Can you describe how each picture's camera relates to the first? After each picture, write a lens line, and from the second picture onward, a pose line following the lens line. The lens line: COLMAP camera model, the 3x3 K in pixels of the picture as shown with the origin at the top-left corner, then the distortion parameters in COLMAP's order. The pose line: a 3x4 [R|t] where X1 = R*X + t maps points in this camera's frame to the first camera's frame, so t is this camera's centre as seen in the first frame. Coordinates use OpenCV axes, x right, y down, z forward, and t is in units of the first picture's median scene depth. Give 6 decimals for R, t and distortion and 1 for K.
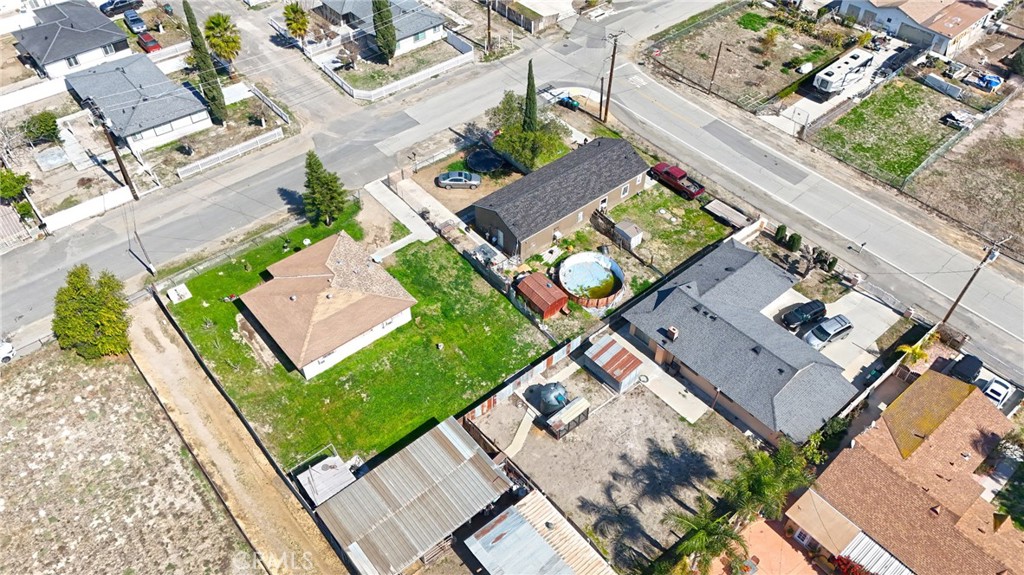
lens RADIAL K [[754.8, 0, 512.0], [0, 754.8, 287.5], [0, 0, 1]] dist [0.084318, -0.089985]
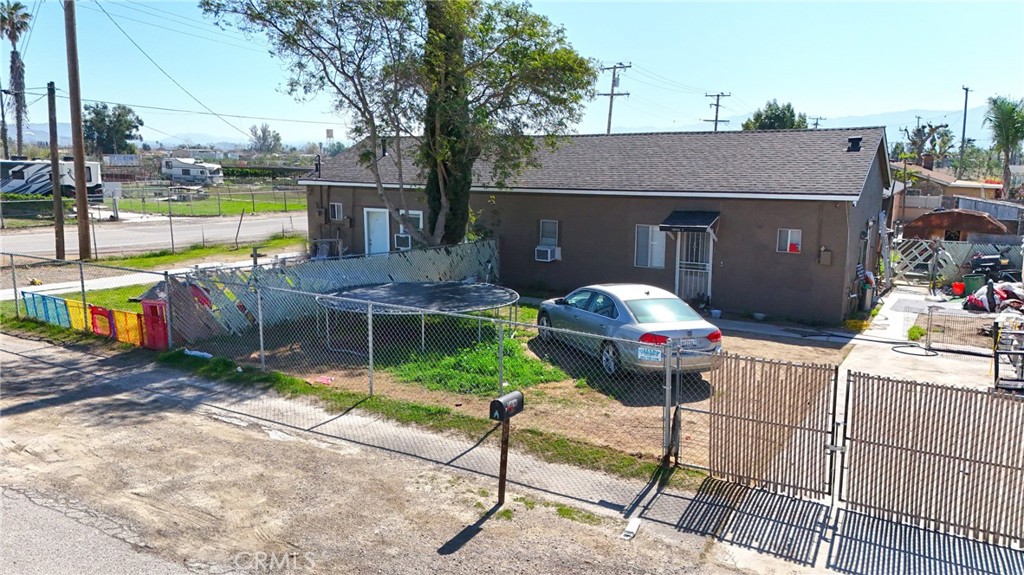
lens RADIAL K [[750.6, 0, 514.8], [0, 750.6, 286.2], [0, 0, 1]] dist [0.083380, -0.075071]
pose [[-0.316829, -0.167474, 0.933580, -0.233477], [0.674919, 0.651761, 0.345966, -0.237992], [-0.666411, 0.739703, -0.093465, 1.092899]]
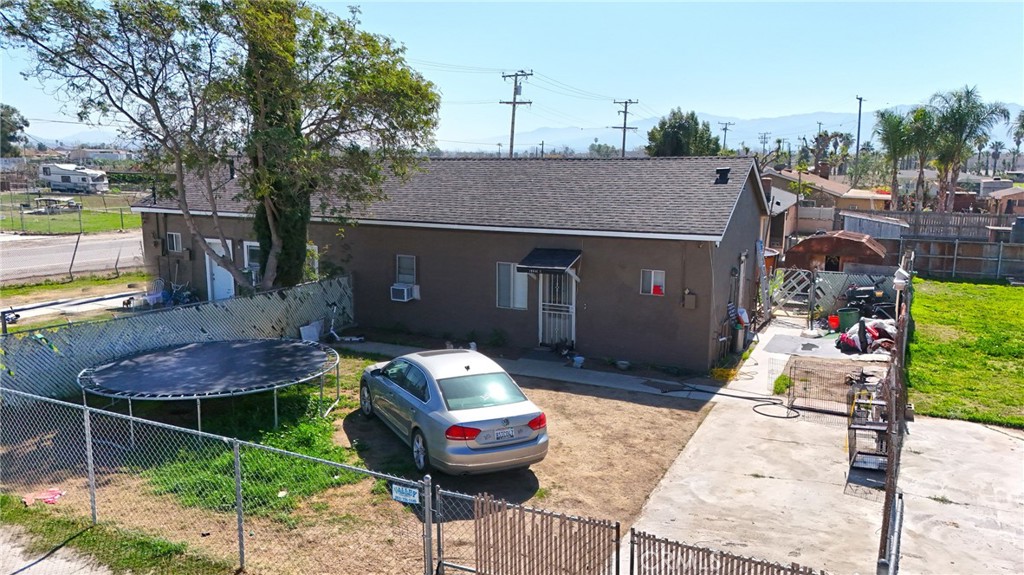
lens RADIAL K [[750.6, 0, 514.8], [0, 750.6, 286.2], [0, 0, 1]] dist [0.083380, -0.075071]
pose [[-0.406779, -0.161877, 0.899070, -0.216119], [0.649894, 0.640375, 0.409339, -0.221470], [-0.642004, 0.750810, -0.155288, 1.063151]]
